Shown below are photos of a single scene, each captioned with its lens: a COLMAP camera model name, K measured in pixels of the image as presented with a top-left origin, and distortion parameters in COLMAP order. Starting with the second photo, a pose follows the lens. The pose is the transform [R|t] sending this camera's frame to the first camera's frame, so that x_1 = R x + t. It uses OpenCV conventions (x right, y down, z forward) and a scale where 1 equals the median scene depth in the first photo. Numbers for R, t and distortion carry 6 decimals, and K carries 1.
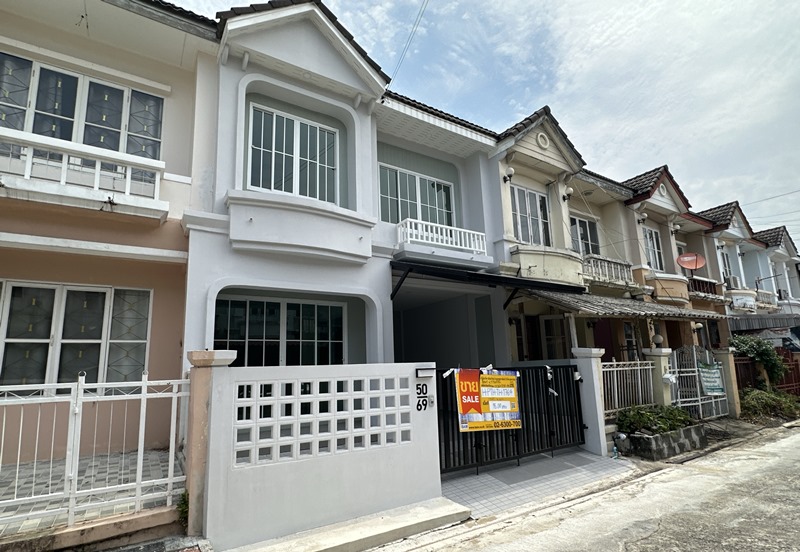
lens RADIAL K [[415.1, 0, 400.6], [0, 415.1, 296.7], [0, 0, 1]] dist [-0.001361, -0.000604]
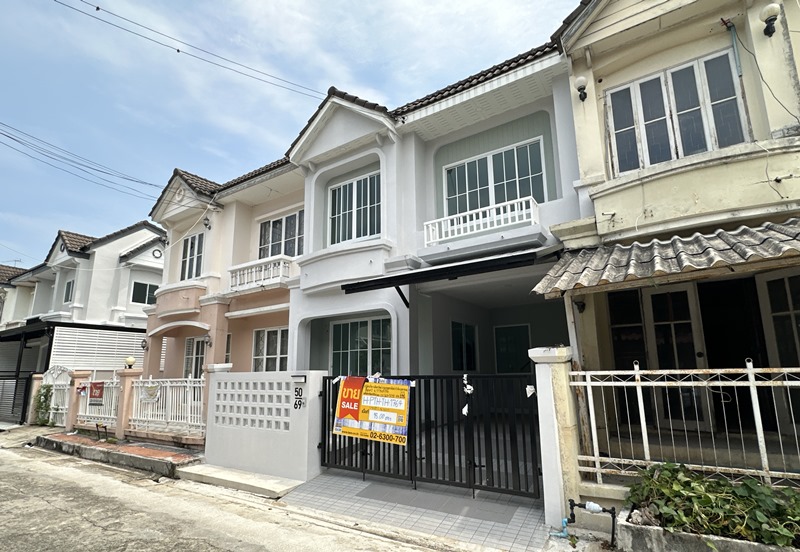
lens RADIAL K [[405.0, 0, 401.0], [0, 405.0, 303.3], [0, 0, 1]] dist [-0.002002, -0.000155]
pose [[0.401377, -0.130217, -0.906609, 1.078596], [0.159470, 0.984659, -0.070826, 0.078373], [0.901924, -0.116149, 0.415985, 0.657986]]
